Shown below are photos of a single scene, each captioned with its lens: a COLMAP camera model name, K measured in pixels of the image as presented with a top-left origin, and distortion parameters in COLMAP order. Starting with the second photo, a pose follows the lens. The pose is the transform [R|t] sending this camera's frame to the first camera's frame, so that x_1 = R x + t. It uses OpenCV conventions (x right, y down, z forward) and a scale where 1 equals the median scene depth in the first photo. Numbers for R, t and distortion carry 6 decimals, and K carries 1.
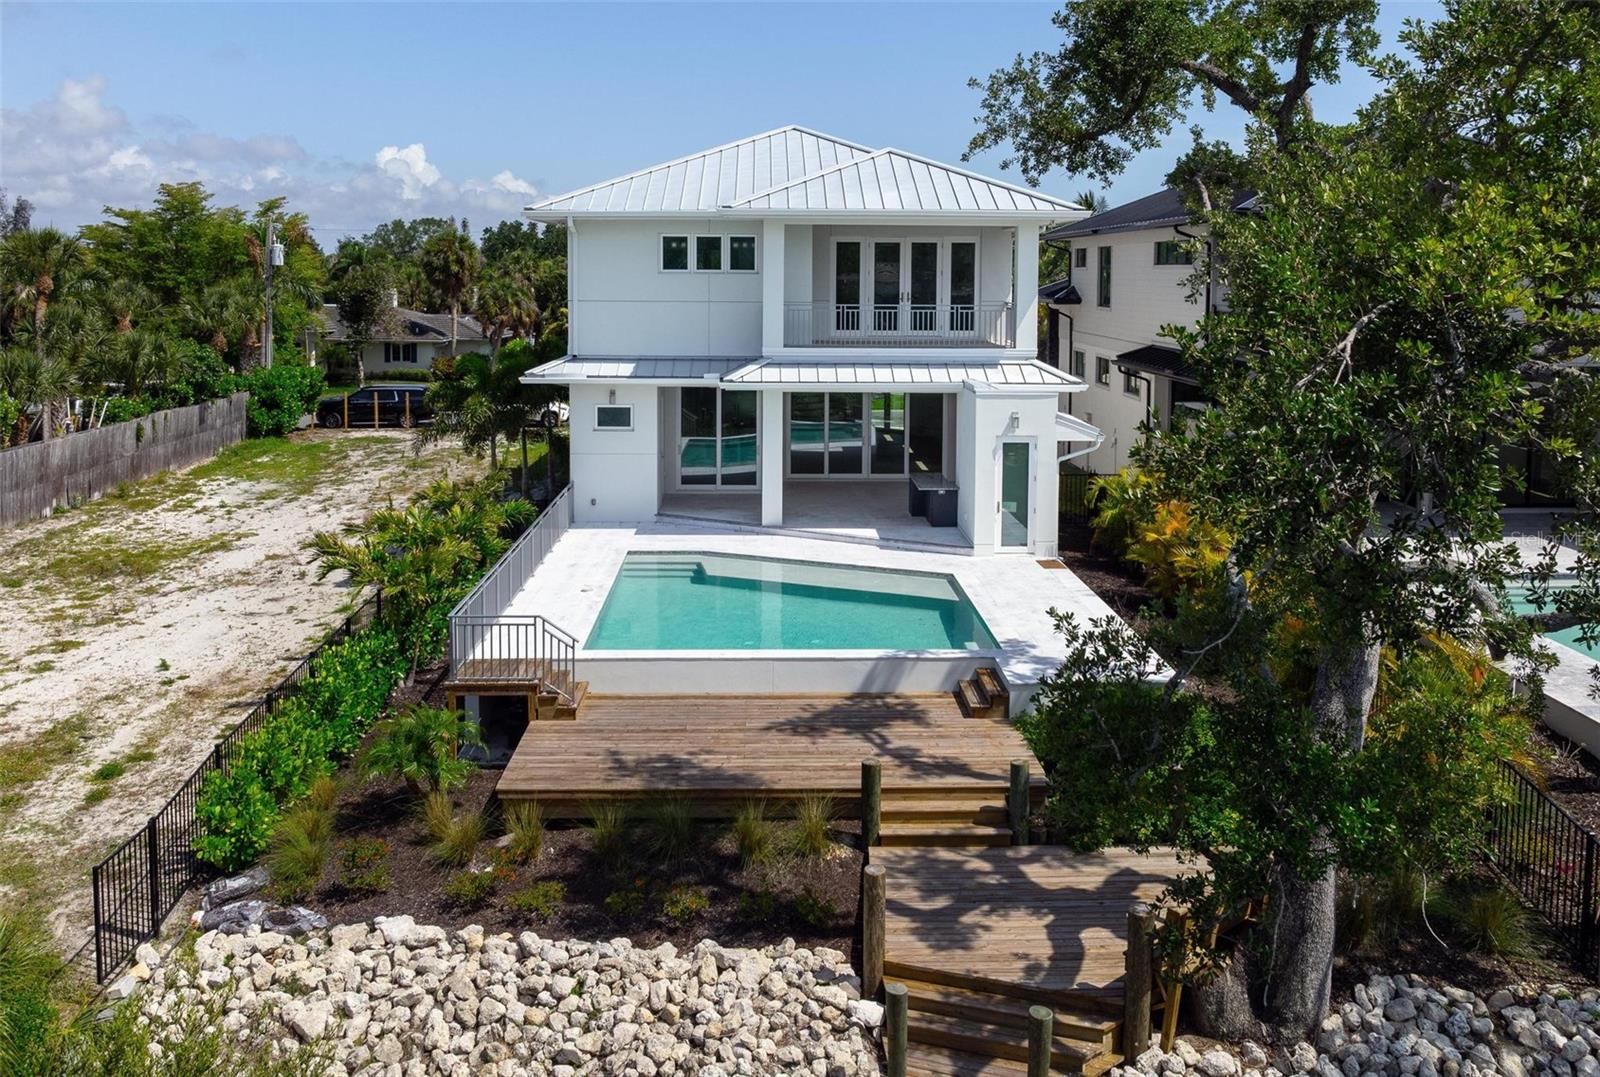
lens RADIAL K [[1348.4, 0, 810.0], [0, 1348.4, 371.1], [0, 0, 1]] dist [-0.039326, -0.018778]
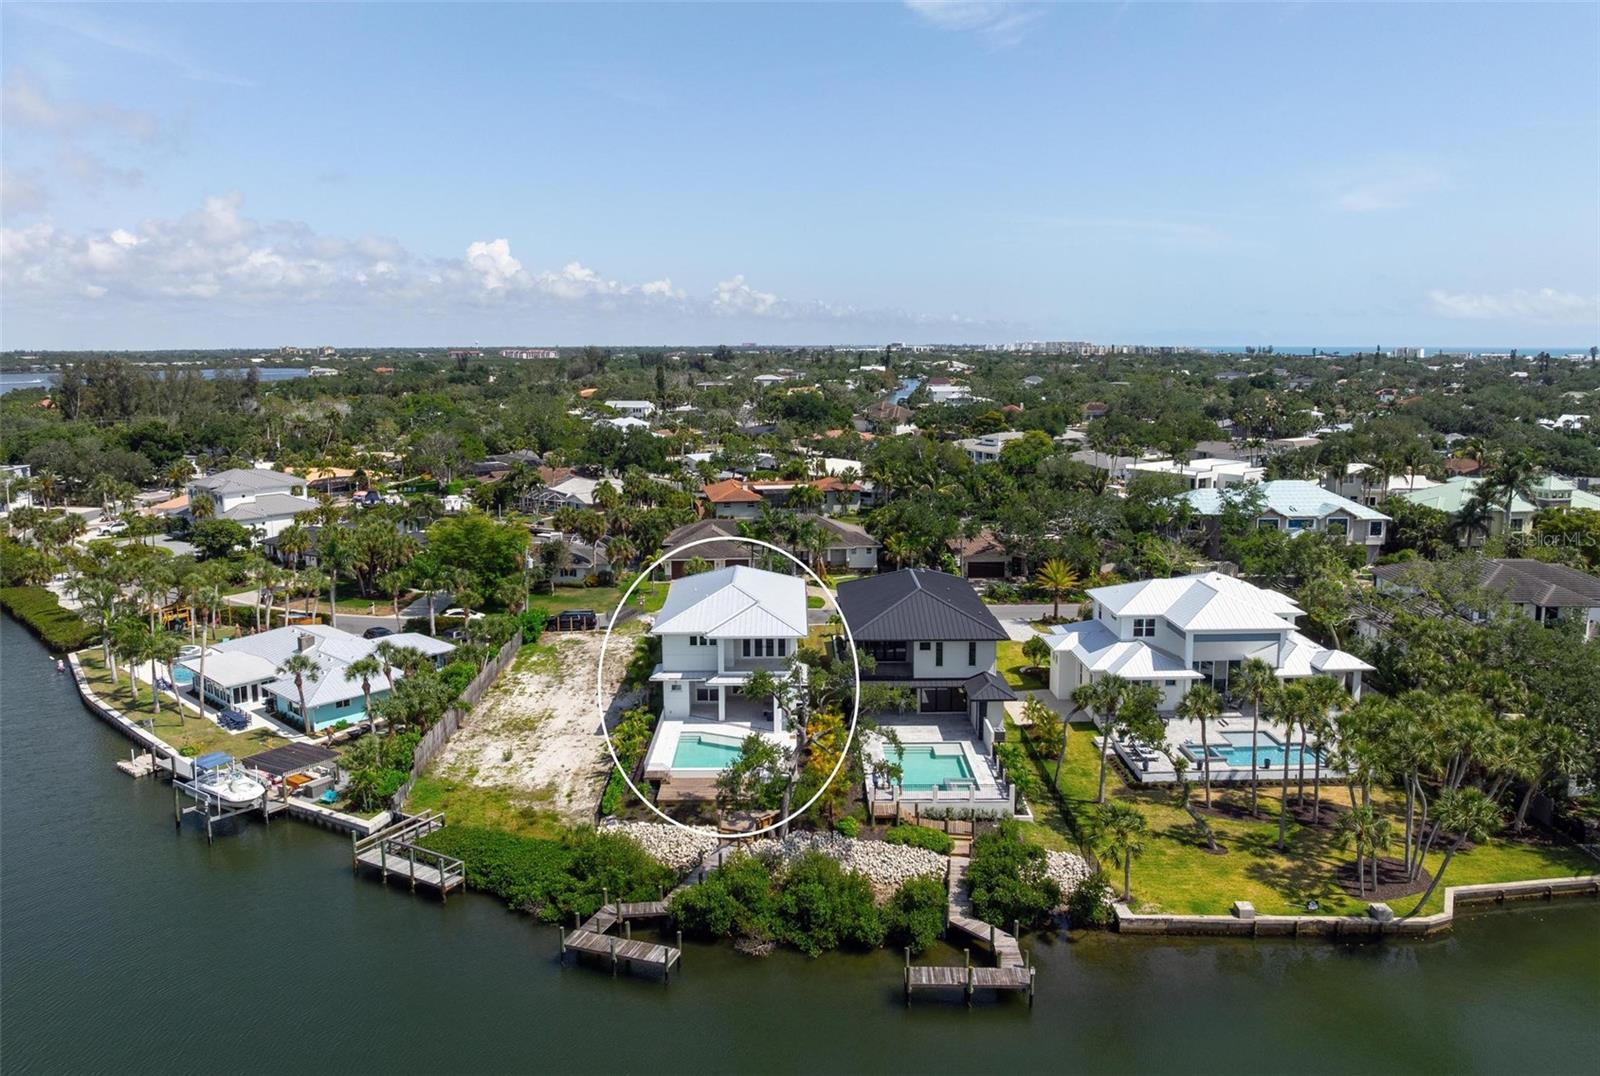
lens RADIAL K [[1119.2, 0, 785.7], [0, 1119.2, 482.1], [0, 0, 1]] dist [-0.040181, 0.008517]
pose [[0.998994, -0.012094, -0.043192, 0.273232], [0.014211, 0.998695, 0.049052, -0.650966], [0.042543, -0.049617, 0.997862, -1.877560]]
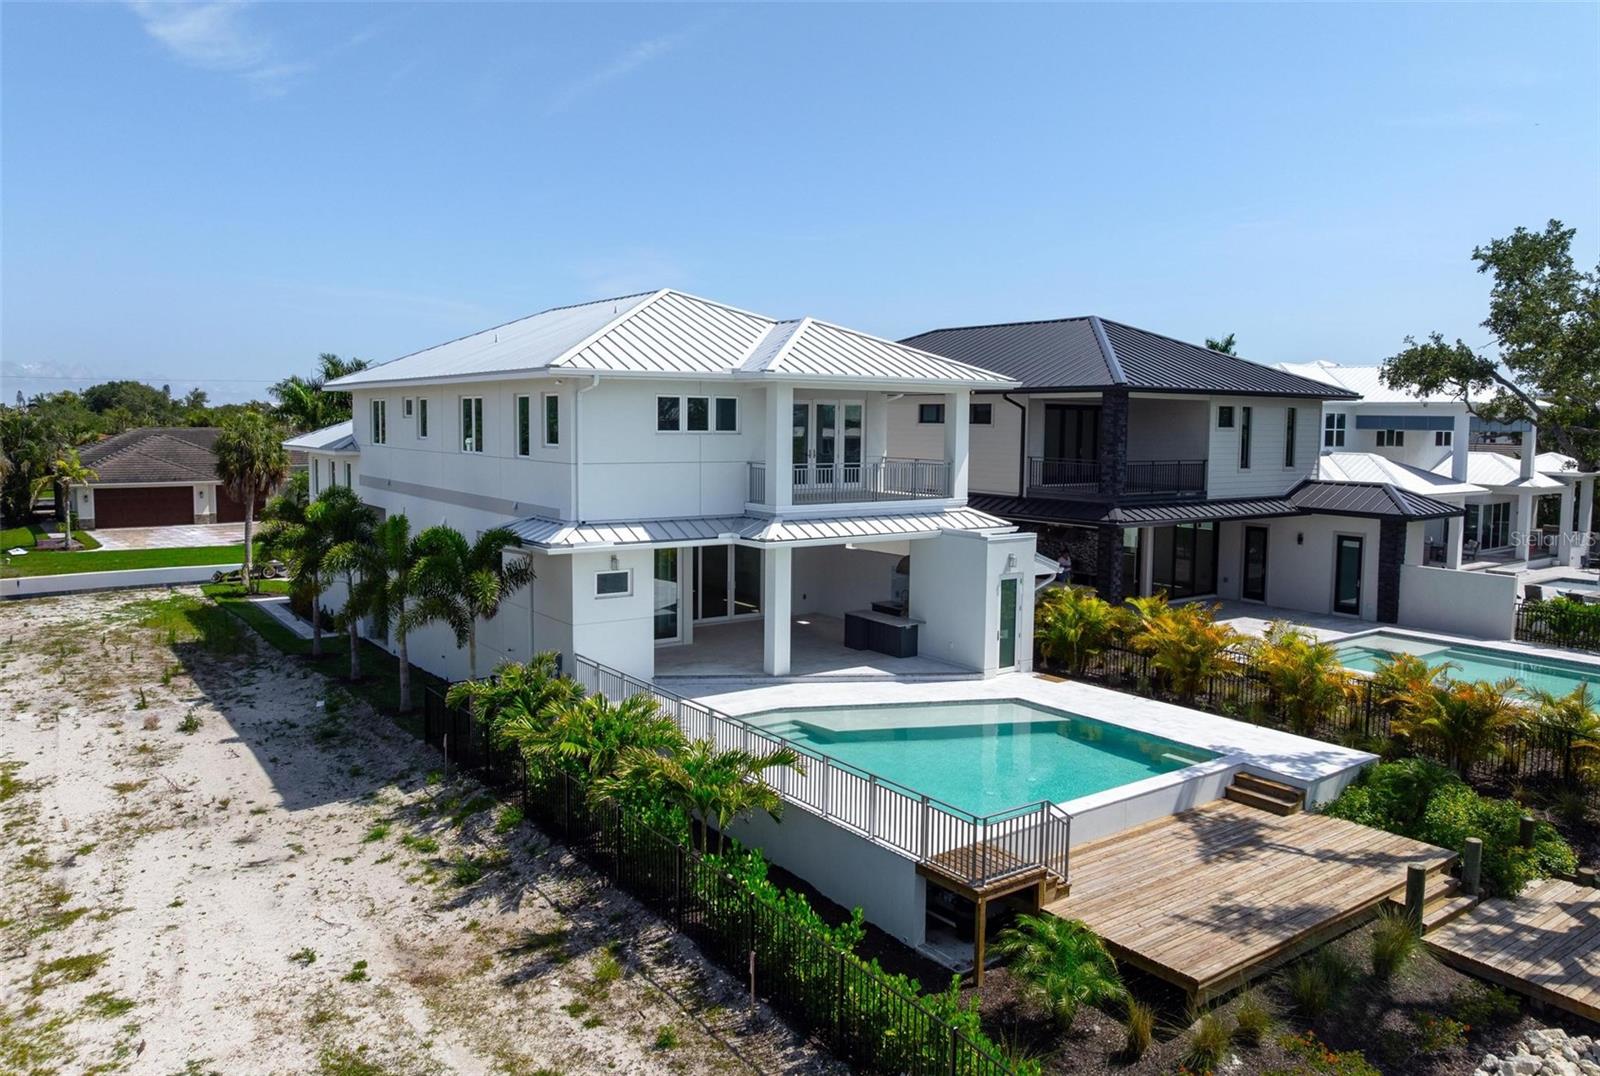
lens RADIAL K [[1119.2, 0, 795.7], [0, 1119.2, 514.0], [0, 0, 1]] dist [-0.040181, 0.008517]
pose [[0.830892, -0.043142, 0.554759, -0.499421], [0.034432, 0.999066, 0.026124, -0.033307], [-0.555368, -0.002605, 0.831601, 0.268974]]
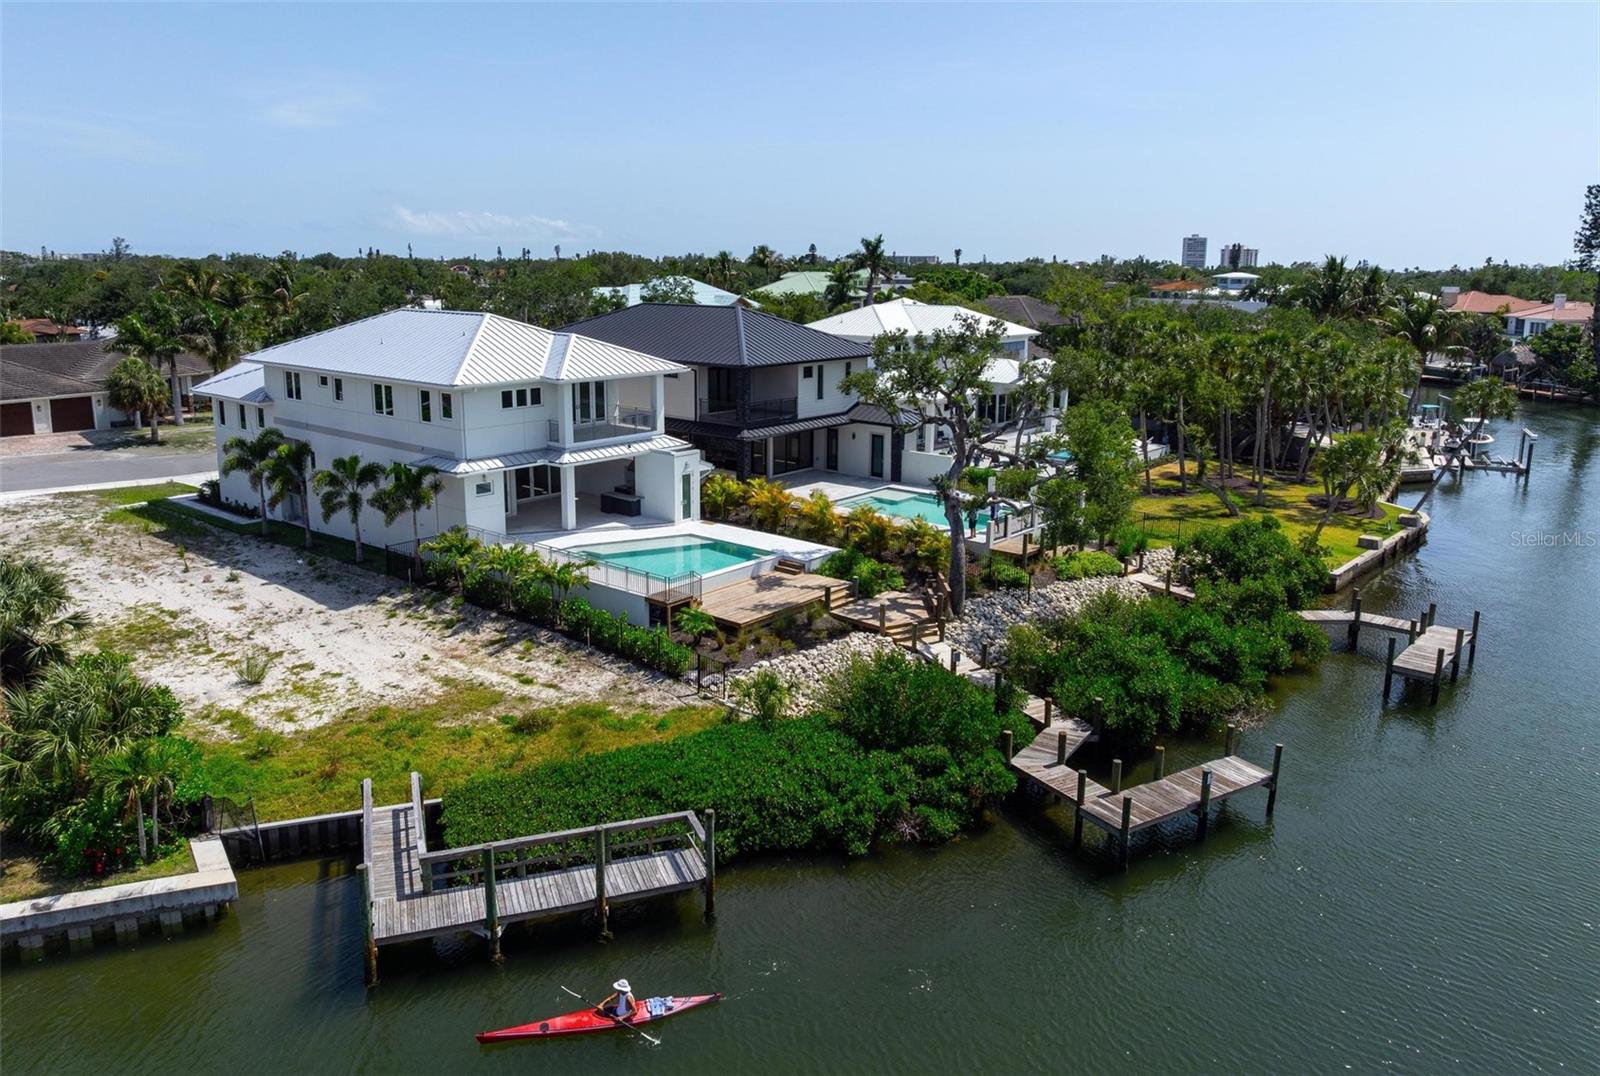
lens RADIAL K [[1119.2, 0, 792.8], [0, 1119.2, 495.5], [0, 0, 1]] dist [-0.040181, 0.008517]
pose [[0.665923, -0.151962, 0.730380, -1.045192], [0.049234, 0.985852, 0.160226, -0.193337], [-0.744395, -0.070739, 0.663982, -0.381708]]
